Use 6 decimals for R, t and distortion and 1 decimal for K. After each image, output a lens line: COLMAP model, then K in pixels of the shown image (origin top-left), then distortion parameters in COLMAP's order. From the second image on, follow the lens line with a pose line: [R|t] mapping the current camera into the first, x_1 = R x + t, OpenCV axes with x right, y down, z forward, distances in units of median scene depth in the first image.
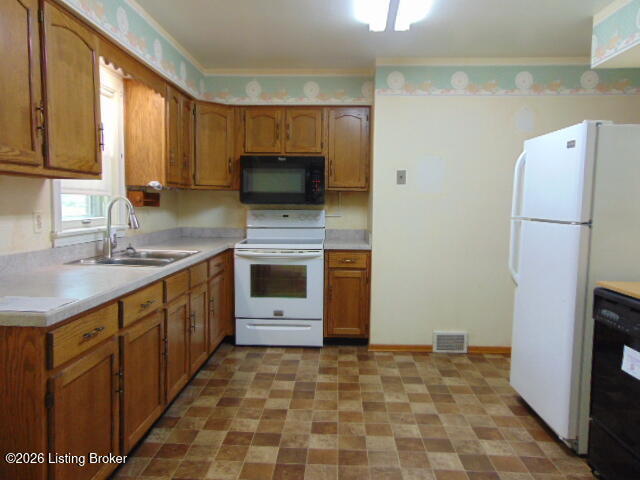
lens RADIAL K [[481.2, 0, 315.0], [0, 481.2, 240.4], [0, 0, 1]] dist [-0.011825, 0.037670]
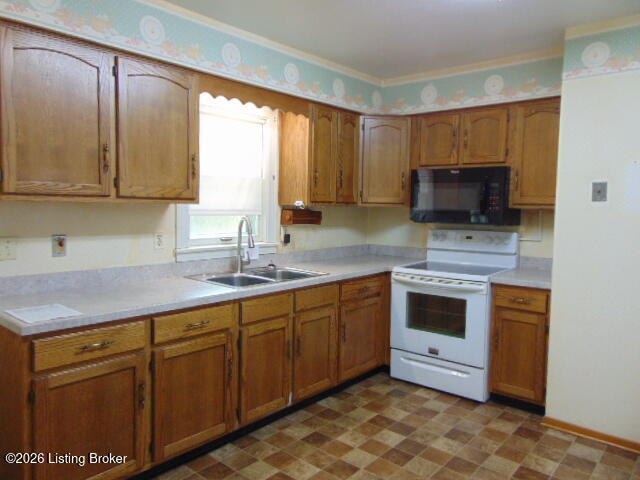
lens RADIAL K [[481.2, 0, 317.6], [0, 481.2, 240.9], [0, 0, 1]] dist [-0.011825, 0.037670]
pose [[0.787667, 0.046188, -0.614368, 0.285920], [-0.054612, 0.998495, 0.005050, -0.039662], [0.613676, 0.029575, 0.789004, 0.192212]]
